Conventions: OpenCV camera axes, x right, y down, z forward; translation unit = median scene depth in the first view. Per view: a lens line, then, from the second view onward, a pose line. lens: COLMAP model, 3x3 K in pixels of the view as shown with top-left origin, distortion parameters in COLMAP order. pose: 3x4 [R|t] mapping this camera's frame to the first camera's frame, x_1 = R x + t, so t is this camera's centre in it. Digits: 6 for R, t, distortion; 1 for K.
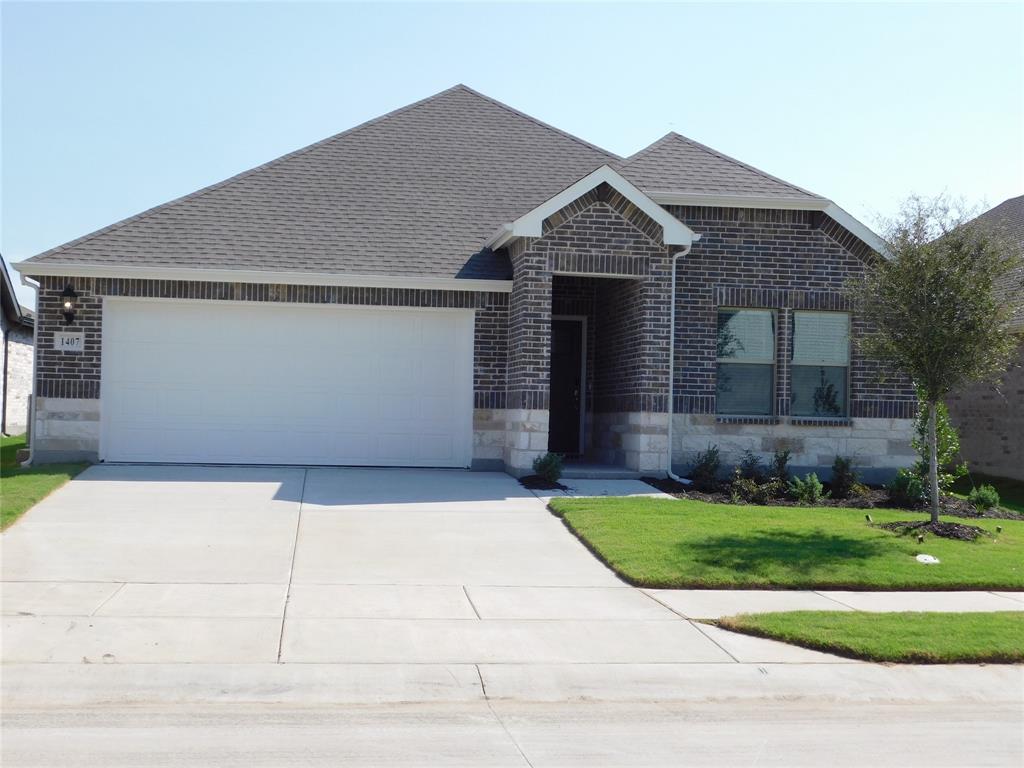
lens RADIAL K [[1347.7, 0, 513.0], [0, 1347.7, 394.8], [0, 0, 1]] dist [0.011384, 0.000000]
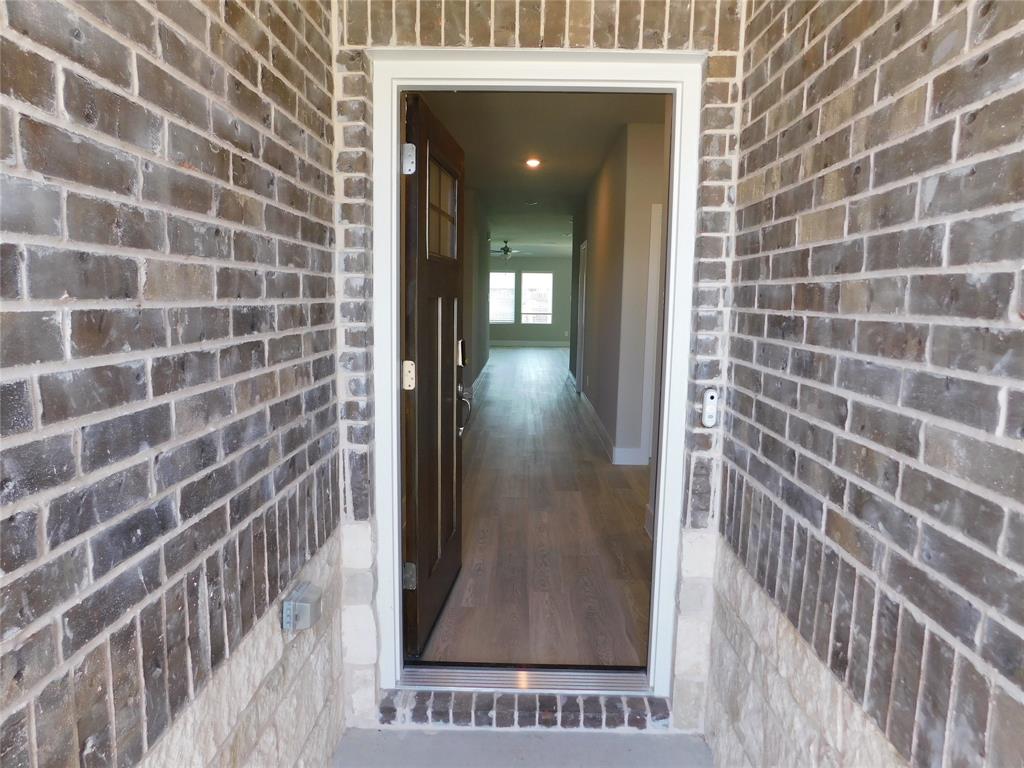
lens RADIAL K [[680.7, 0, 511.8], [0, 680.7, 386.5], [0, 0, 1]] dist [-0.036037, 0.002922]
pose [[0.988302, 0.012156, -0.152023, 0.043257], [0.009428, 0.990042, 0.140459, -0.024464], [0.152216, -0.140250, 0.978346, 0.895220]]
